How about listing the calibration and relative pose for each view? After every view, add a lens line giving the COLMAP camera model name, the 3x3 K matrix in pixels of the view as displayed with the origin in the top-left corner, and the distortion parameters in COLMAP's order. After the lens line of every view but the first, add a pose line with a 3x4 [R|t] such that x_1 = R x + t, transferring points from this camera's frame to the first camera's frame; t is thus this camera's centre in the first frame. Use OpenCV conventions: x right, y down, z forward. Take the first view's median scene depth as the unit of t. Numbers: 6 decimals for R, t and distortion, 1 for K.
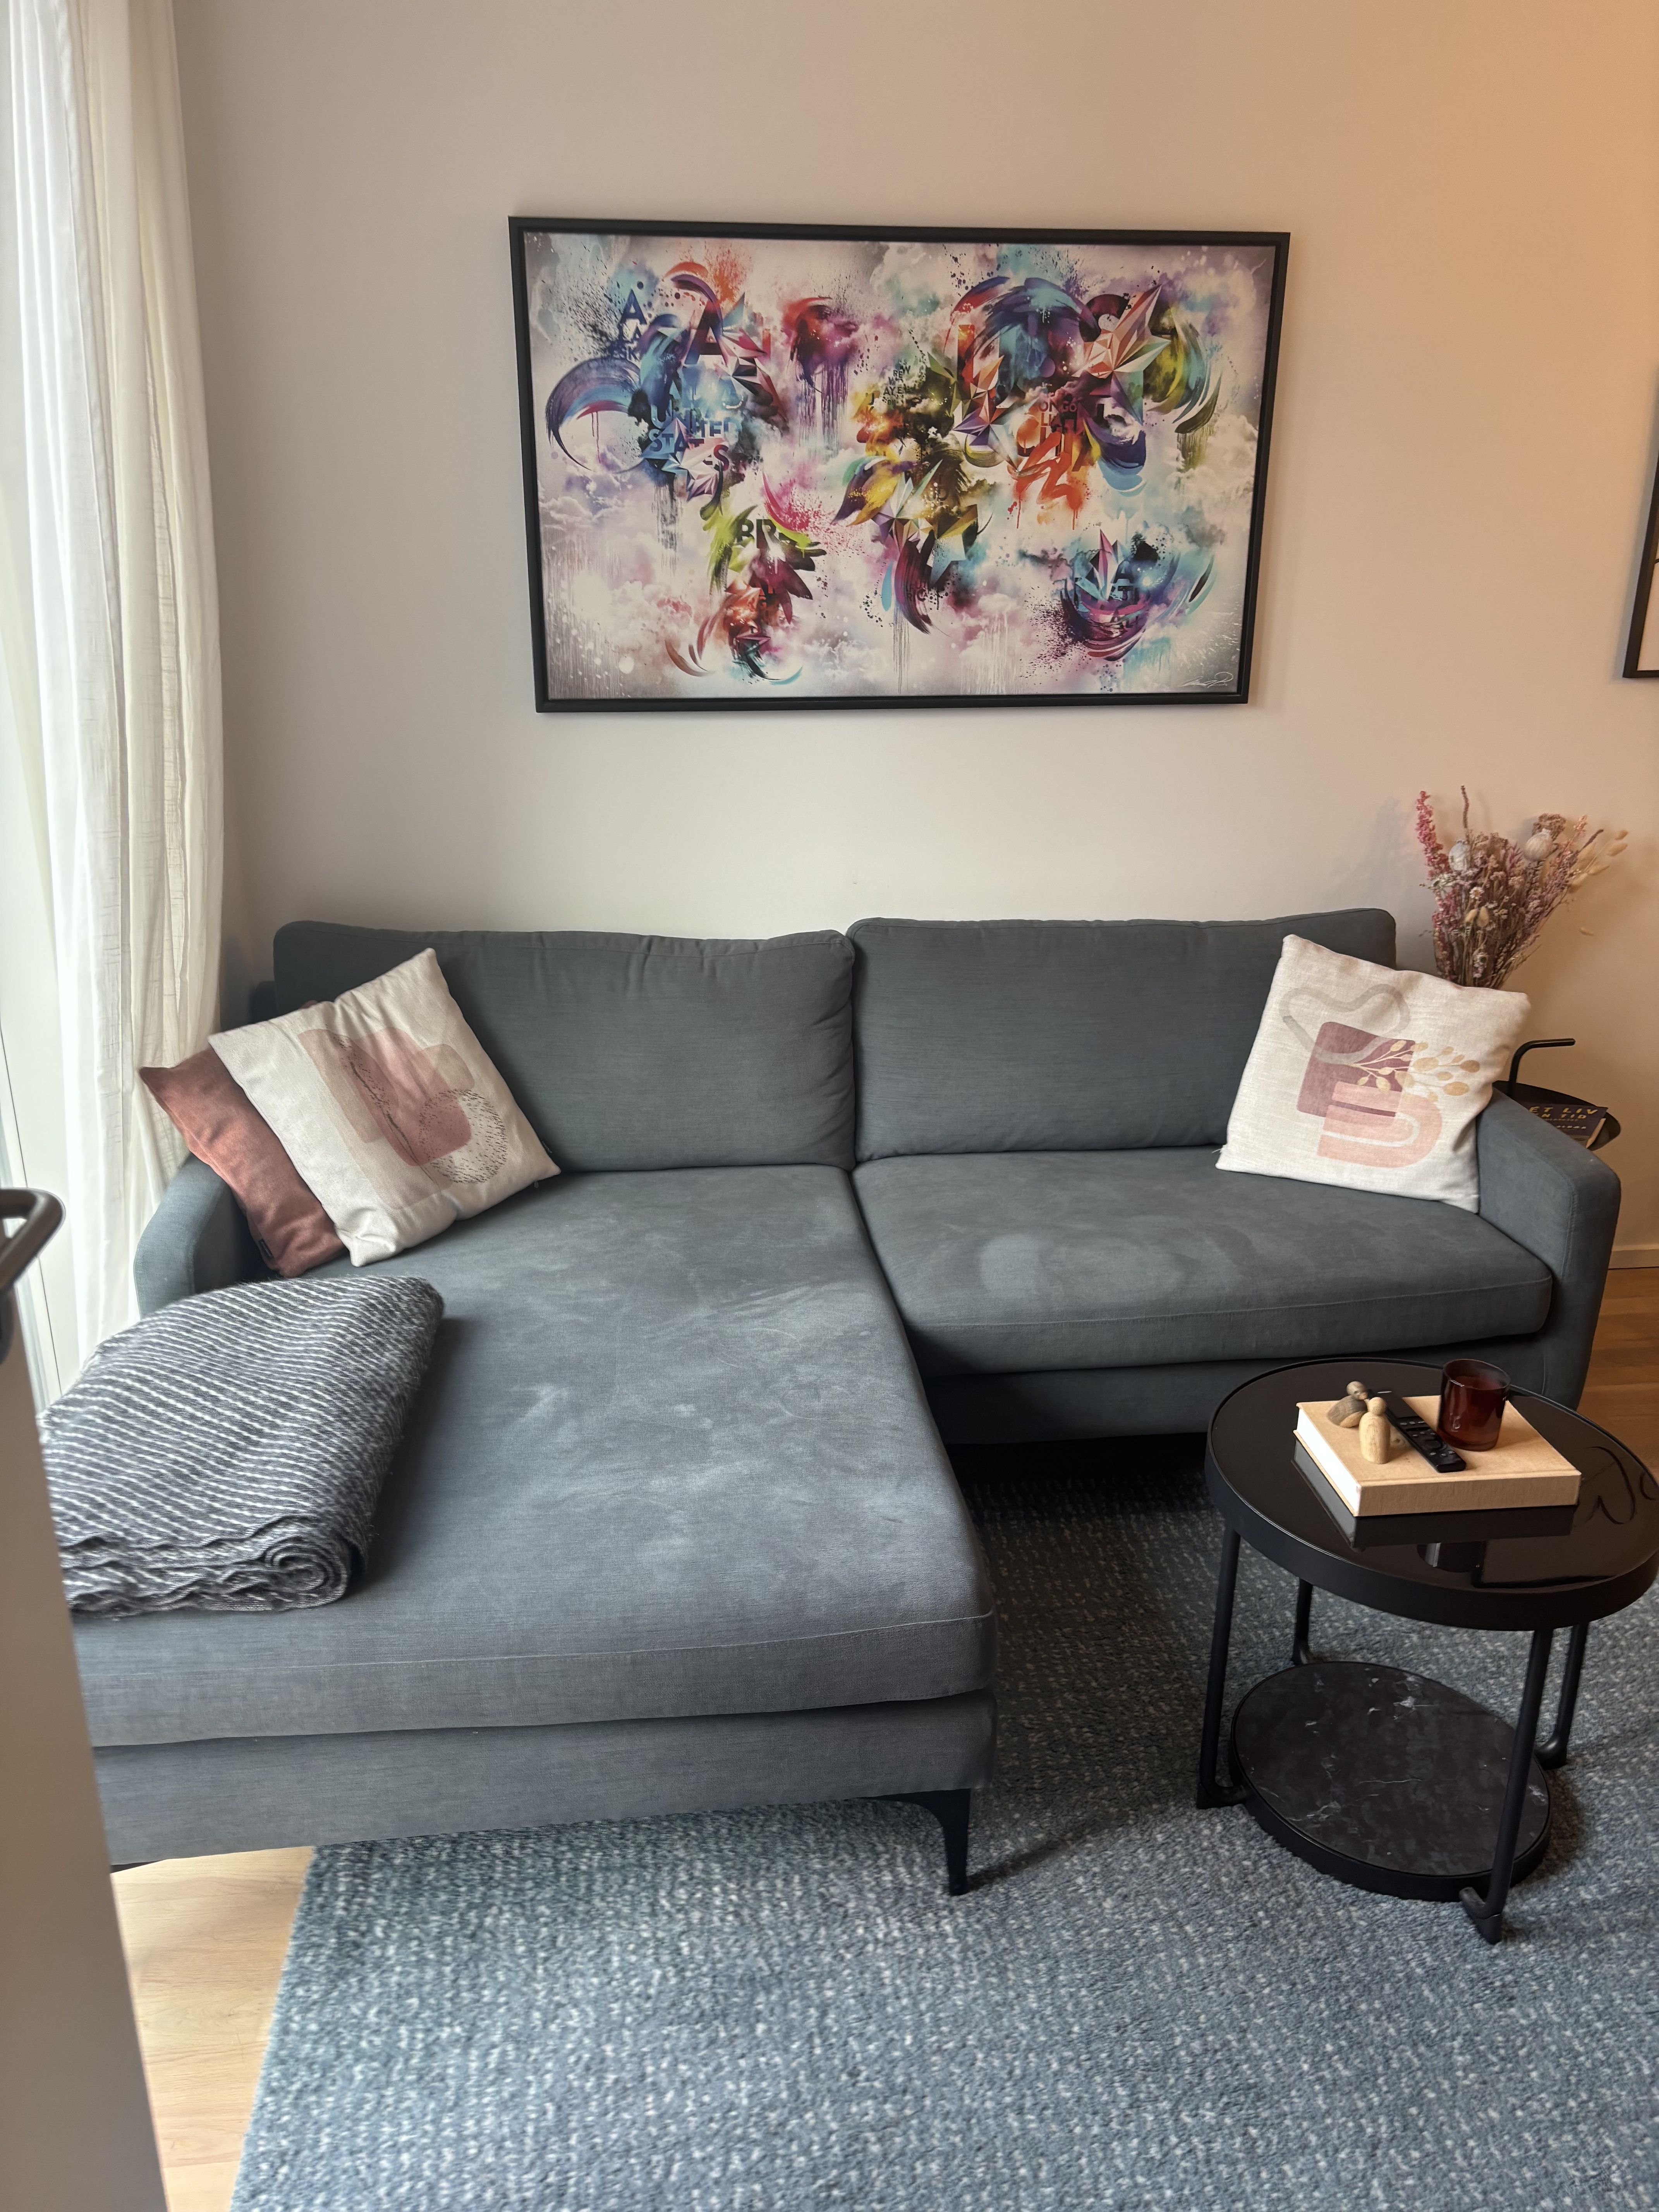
lens RADIAL K [[1669.8, 0, 828.1], [0, 1669.8, 1105.3], [0, 0, 1]] dist [-0.005998, -0.003543]
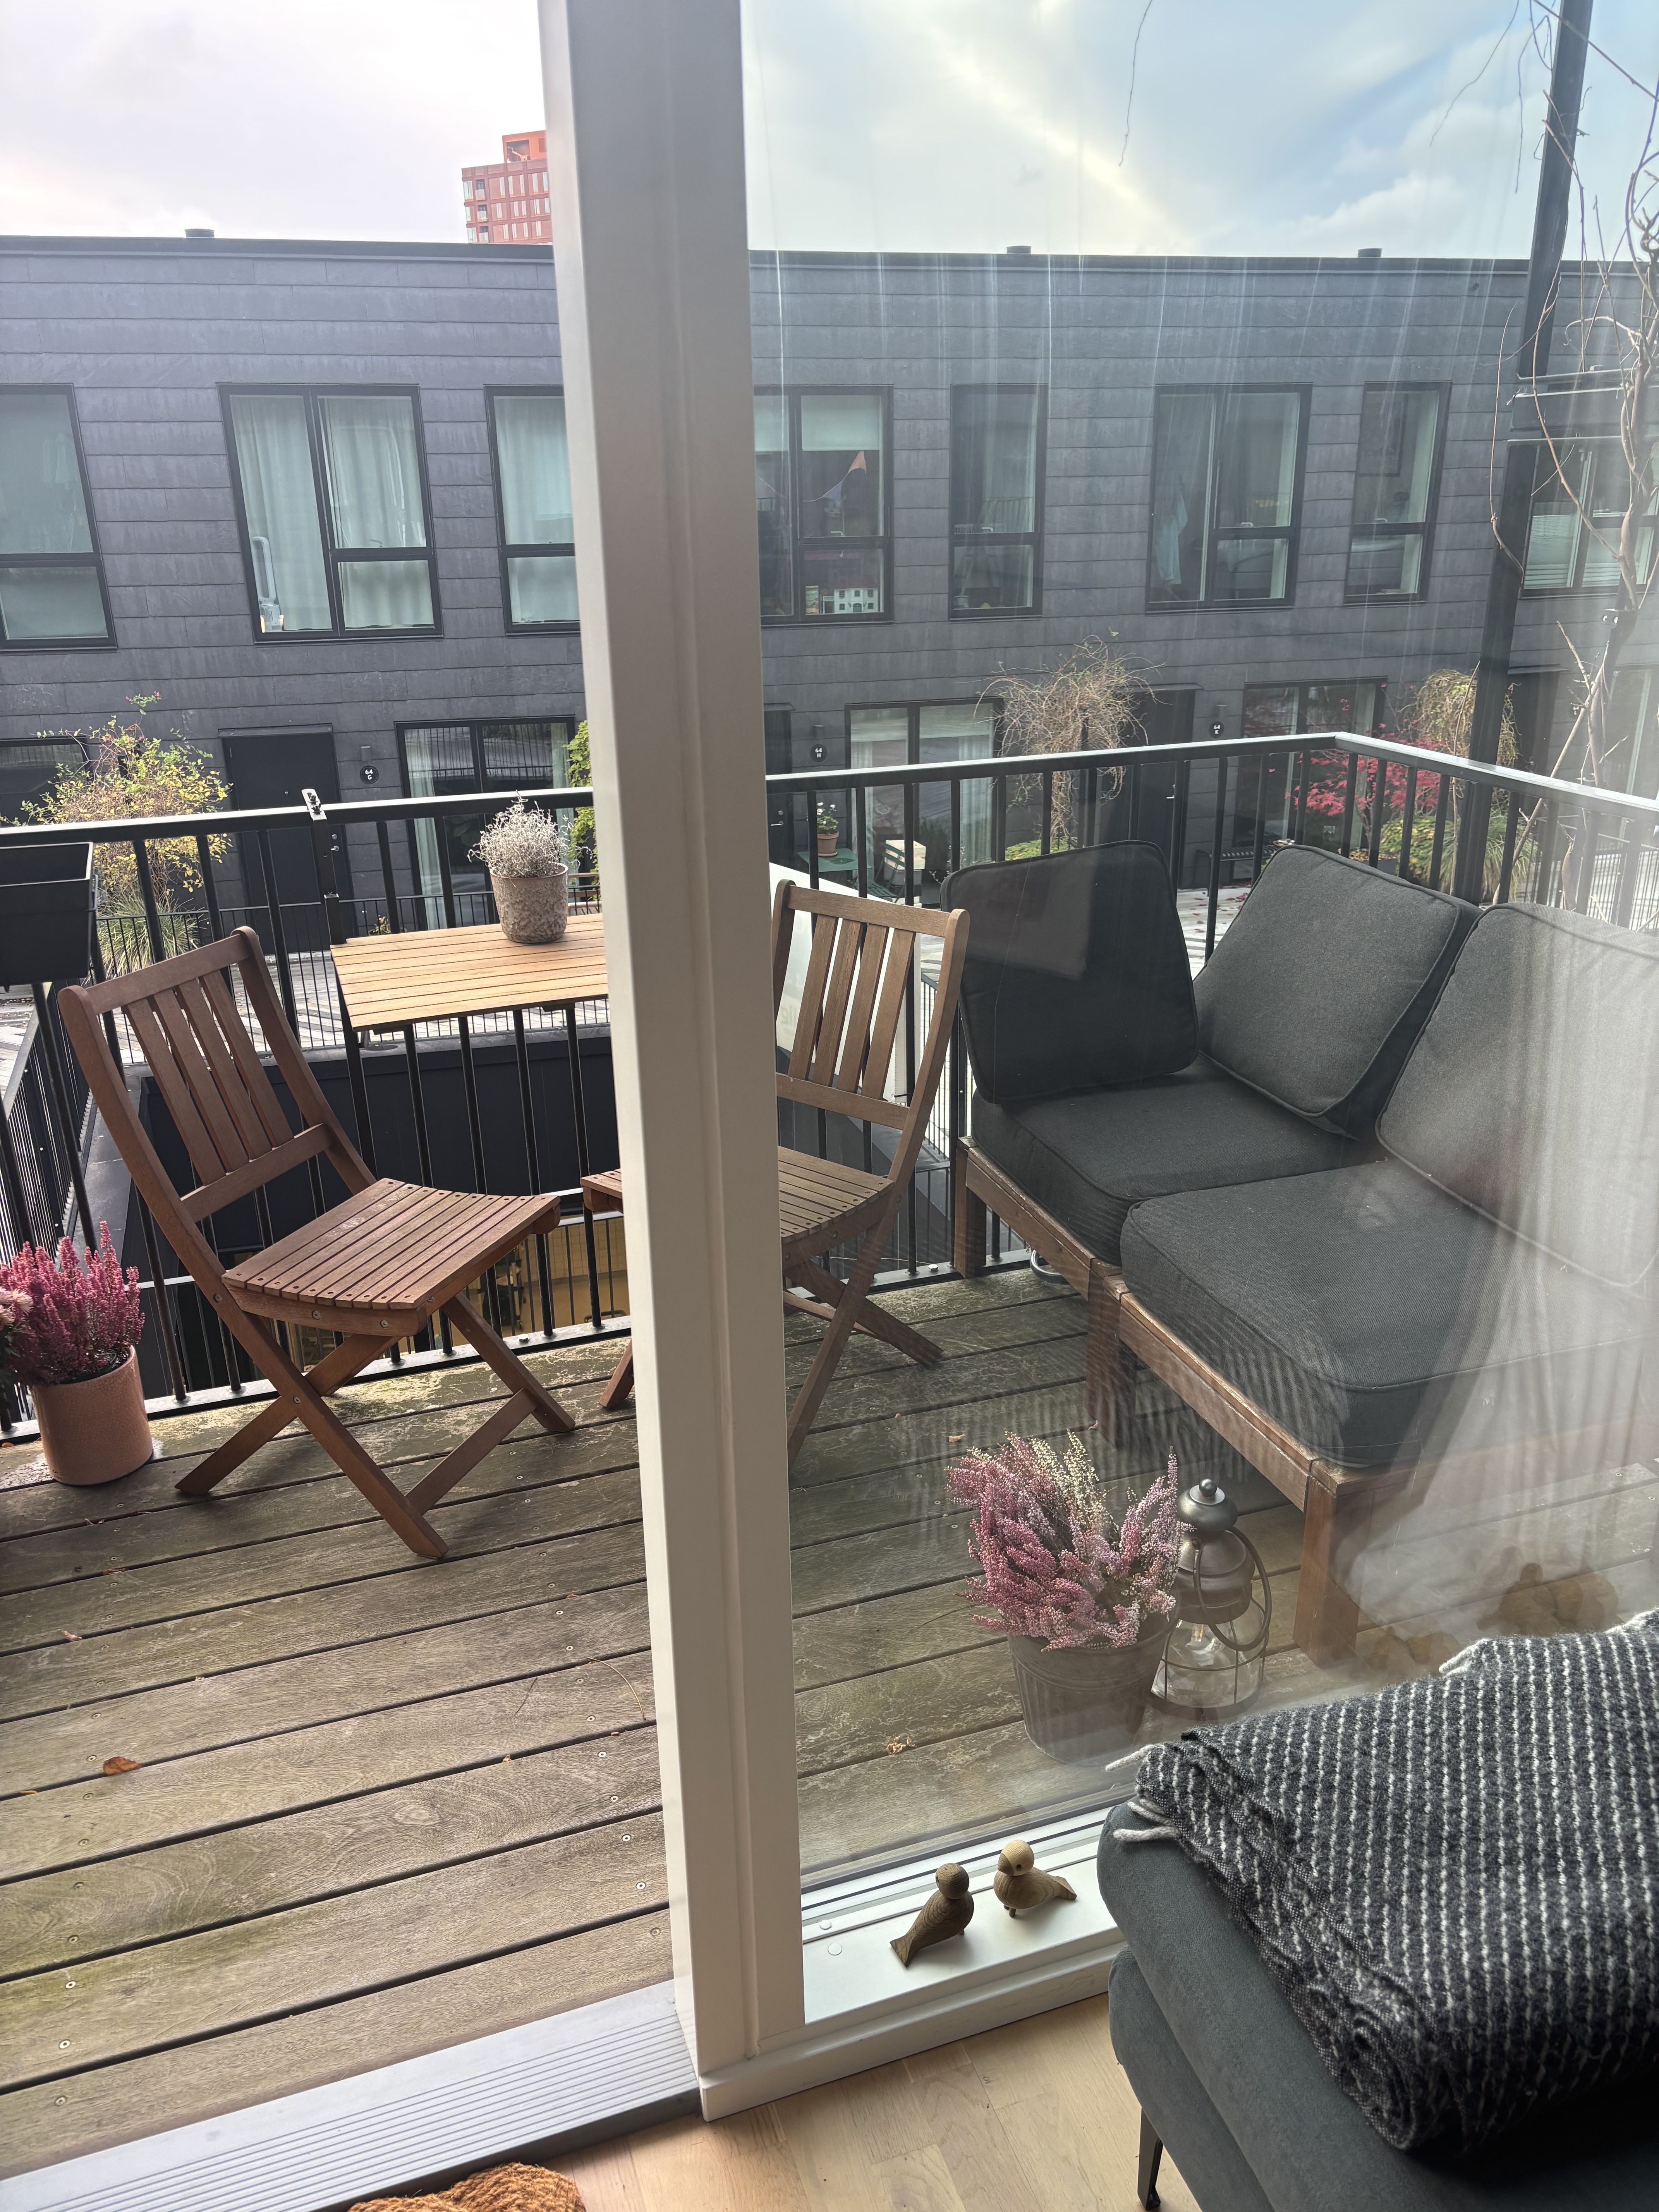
lens RADIAL K [[1669.8, 0, 831.7], [0, 1669.8, 1110.2], [0, 0, 1]] dist [-0.005998, -0.003543]
pose [[0.220524, 0.341686, -0.913575, 0.108283], [-0.323627, 0.909207, 0.261933, -0.163867], [0.920128, 0.237895, 0.311081, 0.433695]]
